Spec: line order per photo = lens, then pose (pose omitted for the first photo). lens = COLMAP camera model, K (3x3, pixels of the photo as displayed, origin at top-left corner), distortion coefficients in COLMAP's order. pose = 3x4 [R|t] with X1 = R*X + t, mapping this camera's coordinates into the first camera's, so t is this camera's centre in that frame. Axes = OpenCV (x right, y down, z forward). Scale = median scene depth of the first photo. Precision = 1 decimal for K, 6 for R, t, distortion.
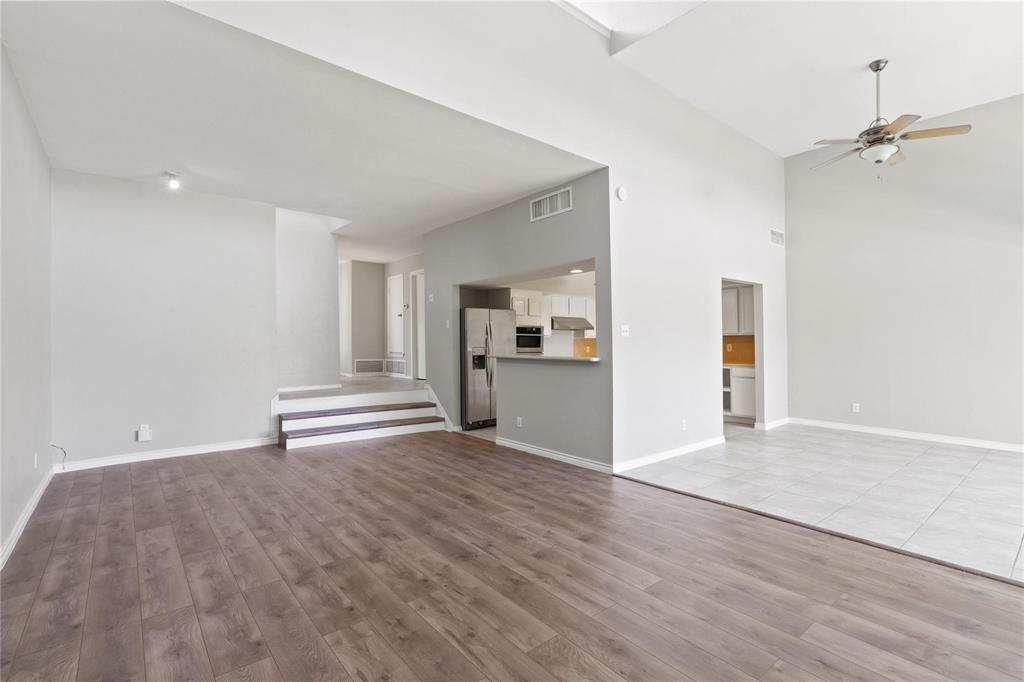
lens RADIAL K [[474.9, 0, 515.2], [0, 474.9, 337.5], [0, 0, 1]] dist [-0.001276, -0.000009]
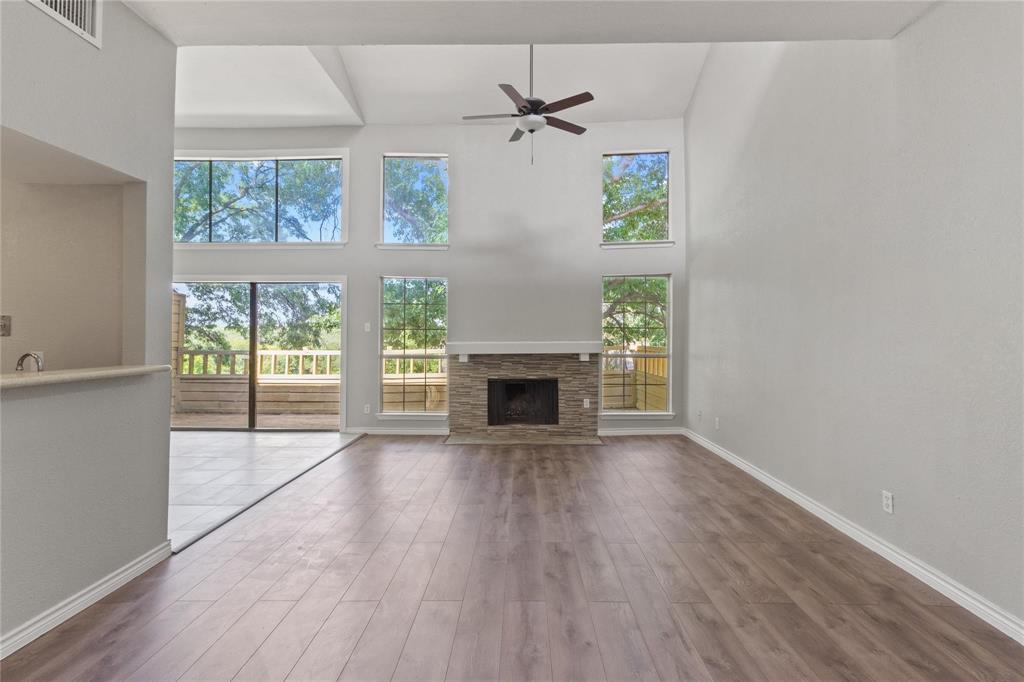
lens RADIAL K [[473.4, 0, 512.9], [0, 473.4, 330.5], [0, 0, 1]] dist [-0.000725, 0.000176]
pose [[-0.757735, 0.006234, 0.652533, -0.751644], [-0.007884, 0.999794, -0.018706, 0.011445], [-0.652515, -0.019319, -0.757529, 1.675256]]
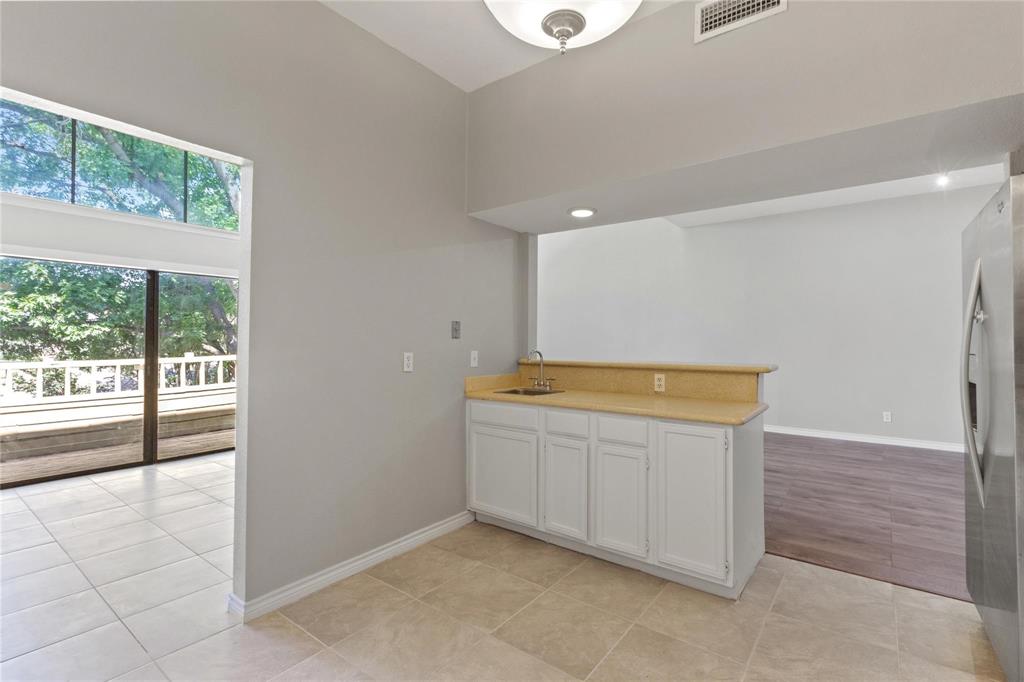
lens RADIAL K [[474.9, 0, 515.2], [0, 474.9, 337.5], [0, 0, 1]] dist [-0.001276, -0.000009]
pose [[-0.974447, 0.000635, -0.224618, 0.662083], [0.004030, 0.999884, -0.014658, 0.028967], [0.224582, -0.015189, -0.974337, 2.708426]]
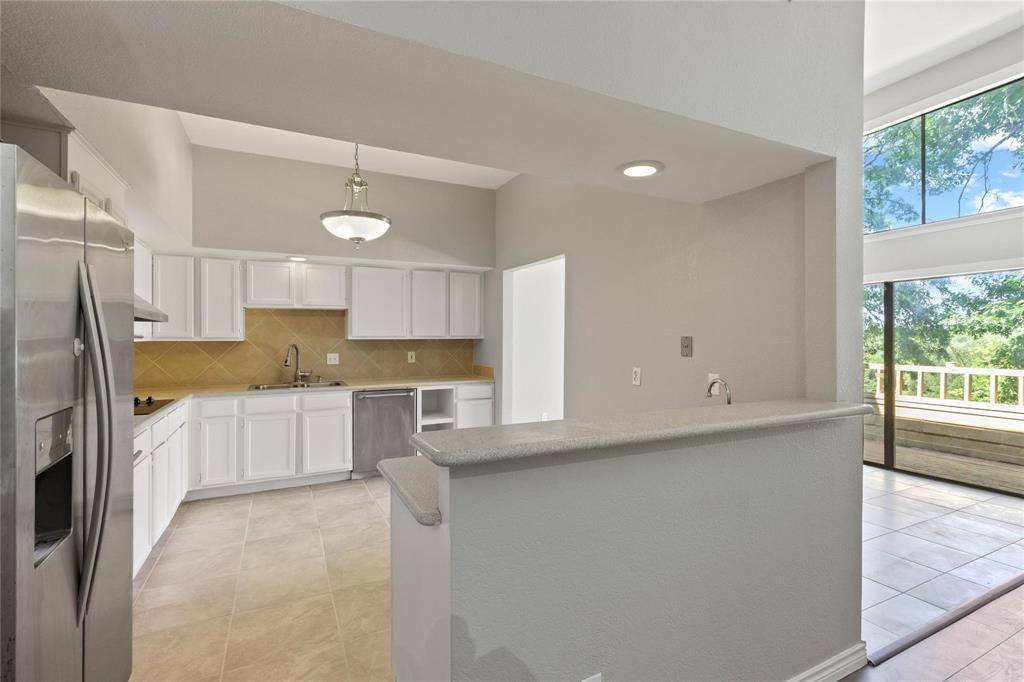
lens RADIAL K [[474.9, 0, 515.2], [0, 474.9, 337.5], [0, 0, 1]] dist [-0.001276, -0.000009]
pose [[0.229427, 0.004344, 0.973316, -0.432553], [-0.011418, 0.999933, -0.001771, -0.017369], [-0.973259, -0.010707, 0.229461, 1.735261]]
